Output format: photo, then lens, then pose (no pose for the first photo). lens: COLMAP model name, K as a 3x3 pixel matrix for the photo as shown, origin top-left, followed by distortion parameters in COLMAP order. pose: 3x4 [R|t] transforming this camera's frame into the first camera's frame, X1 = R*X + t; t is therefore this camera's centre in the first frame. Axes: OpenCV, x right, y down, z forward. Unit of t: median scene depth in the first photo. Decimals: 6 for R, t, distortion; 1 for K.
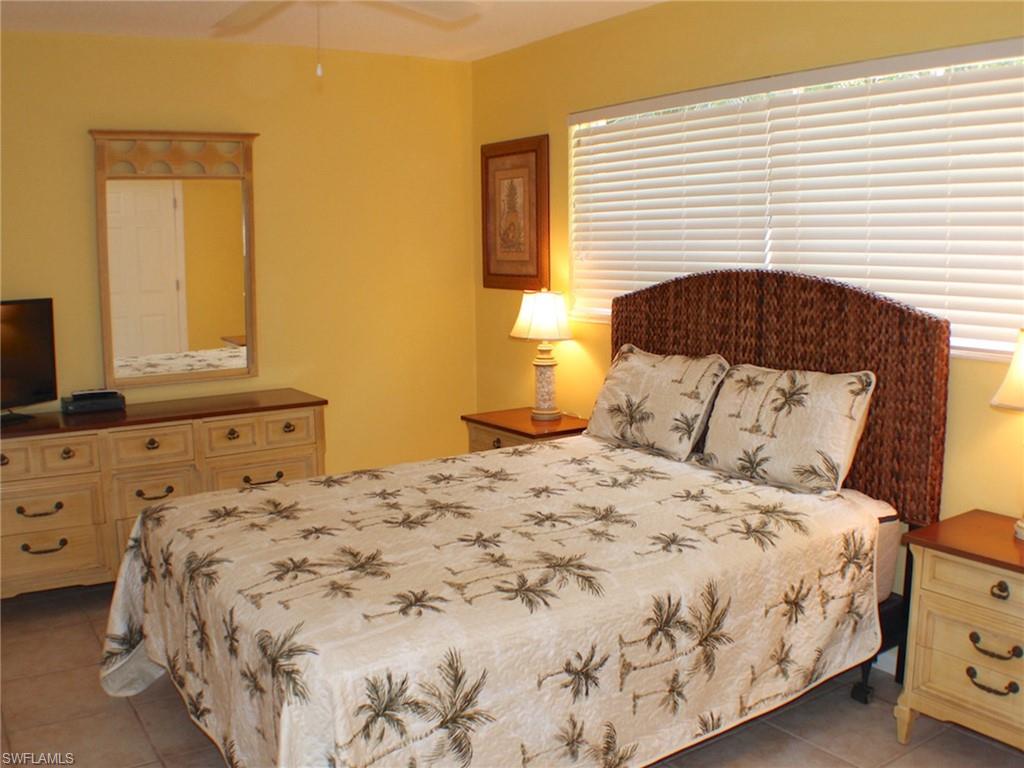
lens RADIAL K [[968.0, 0, 512.0], [0, 968.0, 384.0], [0, 0, 1]] dist [-0.164956, 0.029602]
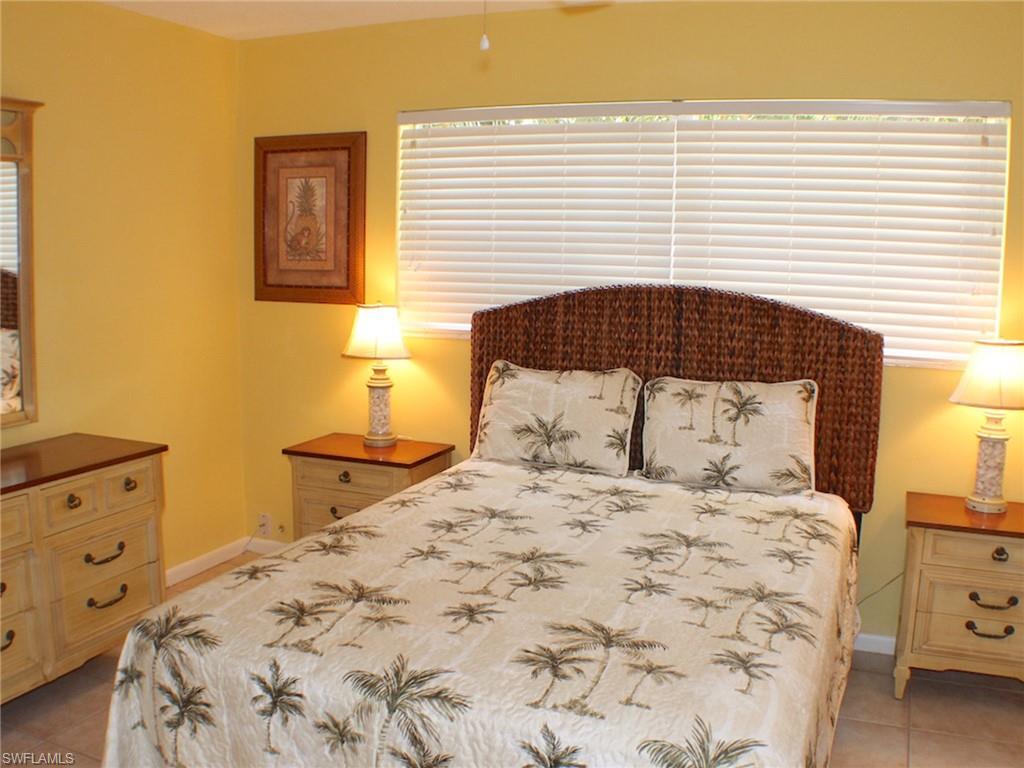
lens RADIAL K [[958.9, 0, 510.7], [0, 958.9, 407.8], [0, 0, 1]] dist [-0.163076, 0.021708]
pose [[0.831284, -0.065473, 0.551978, -0.510079], [0.050836, 0.997832, 0.041800, -0.043113], [-0.553518, -0.006687, 0.832810, 0.255795]]
